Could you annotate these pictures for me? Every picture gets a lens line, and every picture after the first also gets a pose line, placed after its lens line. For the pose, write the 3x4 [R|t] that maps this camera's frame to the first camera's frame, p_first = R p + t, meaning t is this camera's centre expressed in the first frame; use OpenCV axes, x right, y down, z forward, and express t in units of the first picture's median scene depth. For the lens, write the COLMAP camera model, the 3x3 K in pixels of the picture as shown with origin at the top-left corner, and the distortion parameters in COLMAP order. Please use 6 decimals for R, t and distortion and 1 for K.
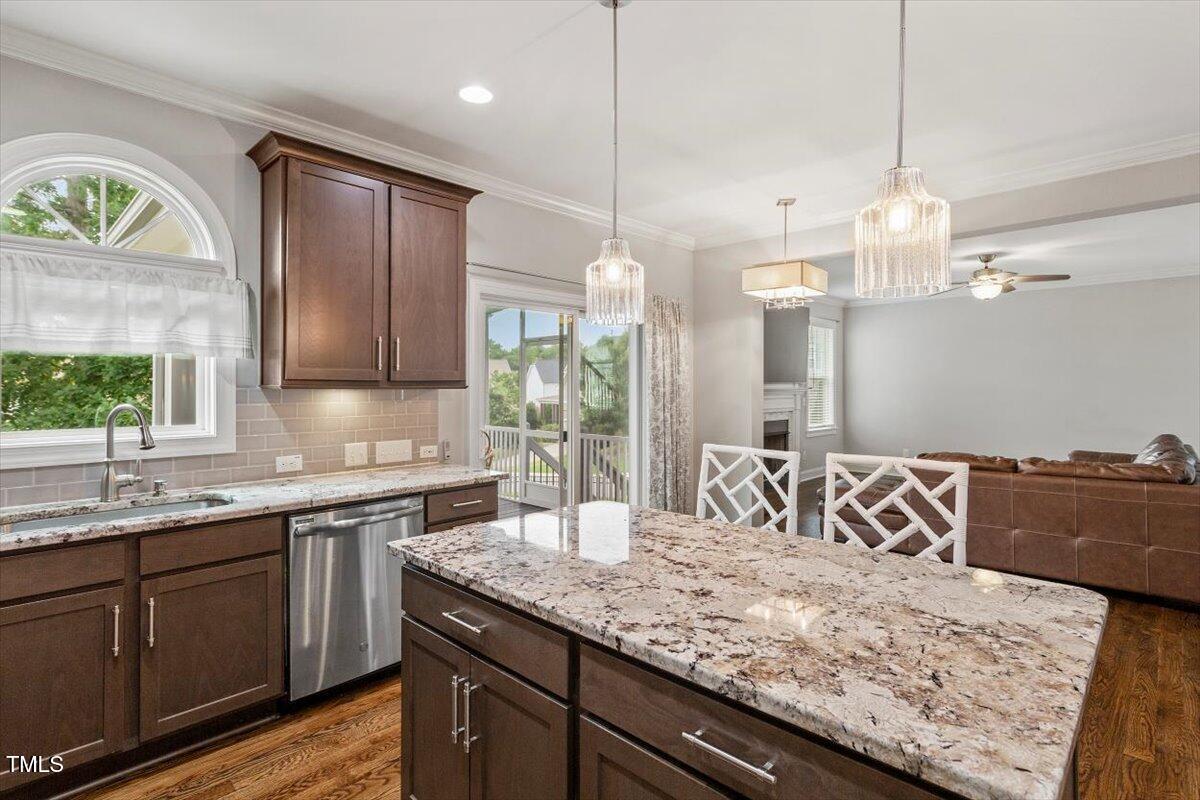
lens RADIAL K [[589.8, 0, 598.2], [0, 589.8, 379.5], [0, 0, 1]] dist [-0.000404, 0.000281]
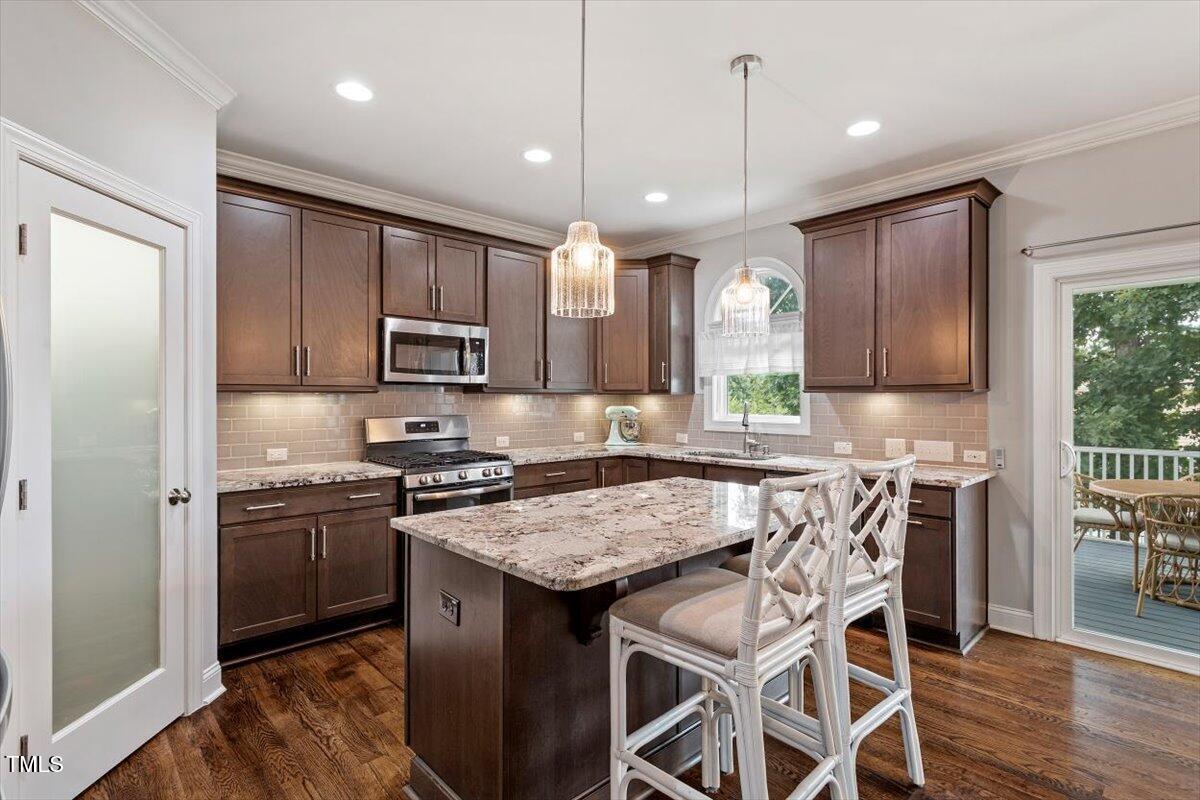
lens RADIAL K [[582.2, 0, 600.0], [0, 582.2, 400.0], [0, 0, 1]] dist [-0.011655, 0.009433]
pose [[-0.053413, 0.001281, -0.998572, 0.849076], [0.010663, 0.999943, 0.000712, 0.024643], [0.998516, -0.010609, -0.053423, 0.514500]]
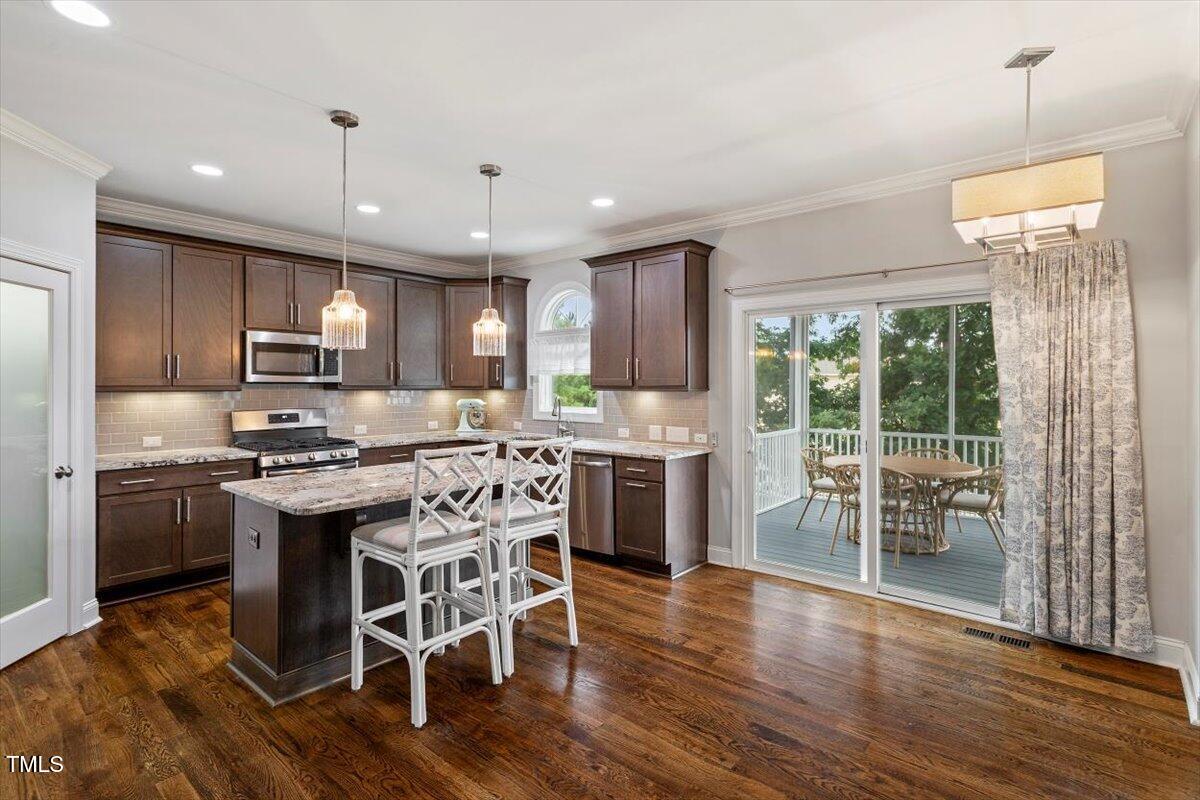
lens RADIAL K [[582.0, 0, 594.3], [0, 582.0, 385.6], [0, 0, 1]] dist [-0.000157, 0.000207]
pose [[0.053177, -0.000079, -0.998585, 1.219506], [0.009504, 0.999955, 0.000427, -0.000877], [0.998540, -0.009513, 0.053176, 0.824250]]
